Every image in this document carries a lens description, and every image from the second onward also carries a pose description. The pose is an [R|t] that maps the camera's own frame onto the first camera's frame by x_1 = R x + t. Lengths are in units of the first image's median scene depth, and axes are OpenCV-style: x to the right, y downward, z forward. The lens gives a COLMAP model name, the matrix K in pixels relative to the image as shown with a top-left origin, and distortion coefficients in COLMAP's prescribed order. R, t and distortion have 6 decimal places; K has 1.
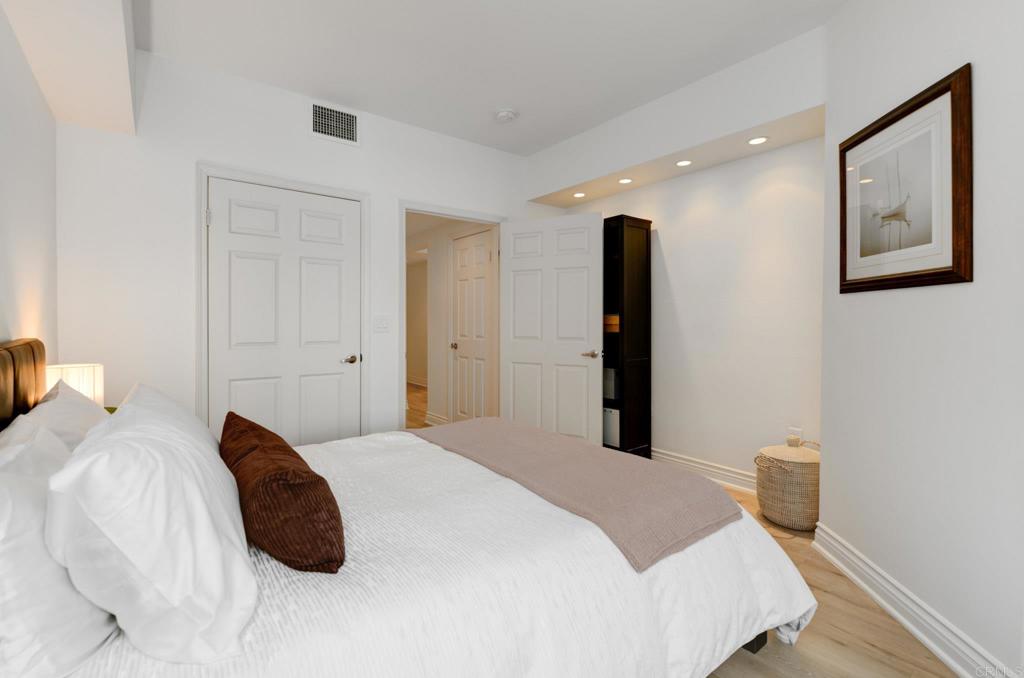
lens RADIAL K [[454.7, 0, 511.0], [0, 454.7, 322.7], [0, 0, 1]] dist [0.000263, -0.010461]
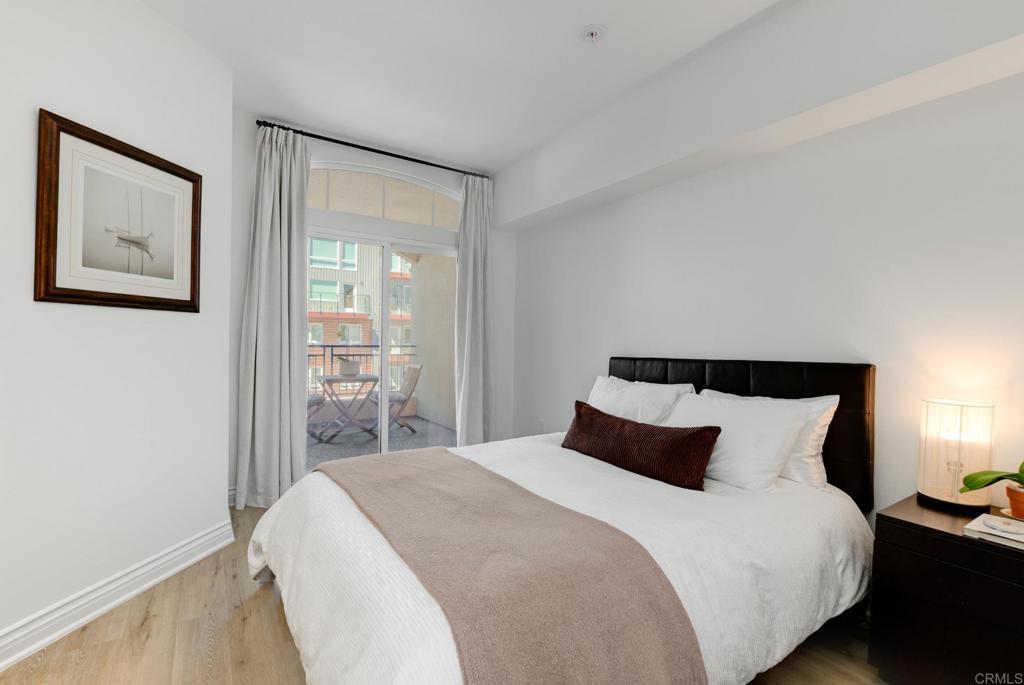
lens RADIAL K [[476.8, 0, 512.0], [0, 476.8, 342.5], [0, 0, 1]] dist [-0.000892, -0.000328]
pose [[-0.997023, -0.020915, 0.074208, -0.174285], [-0.019909, 0.999700, 0.014276, -0.026220], [-0.074484, 0.012756, -0.997141, 2.115224]]
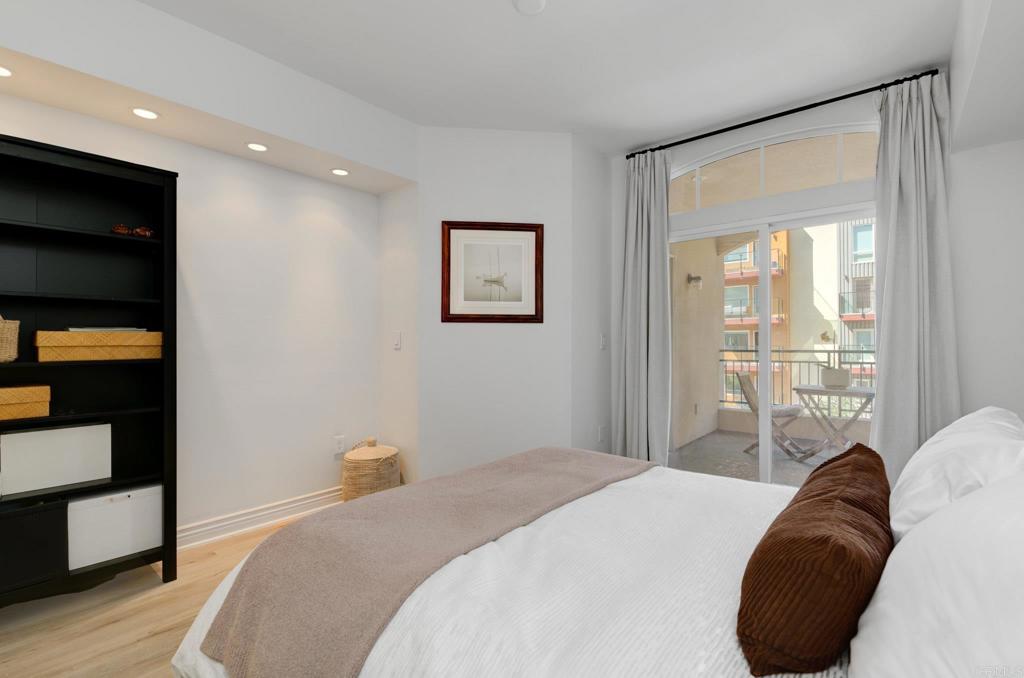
lens RADIAL K [[454.3, 0, 512.0], [0, 454.3, 339.0], [0, 0, 1]] dist [0.000353, -0.000115]
pose [[-0.201712, 0.002819, 0.979441, -0.917699], [0.003963, 0.999990, -0.002062, -0.007649], [-0.979437, 0.003466, -0.201721, 1.298621]]
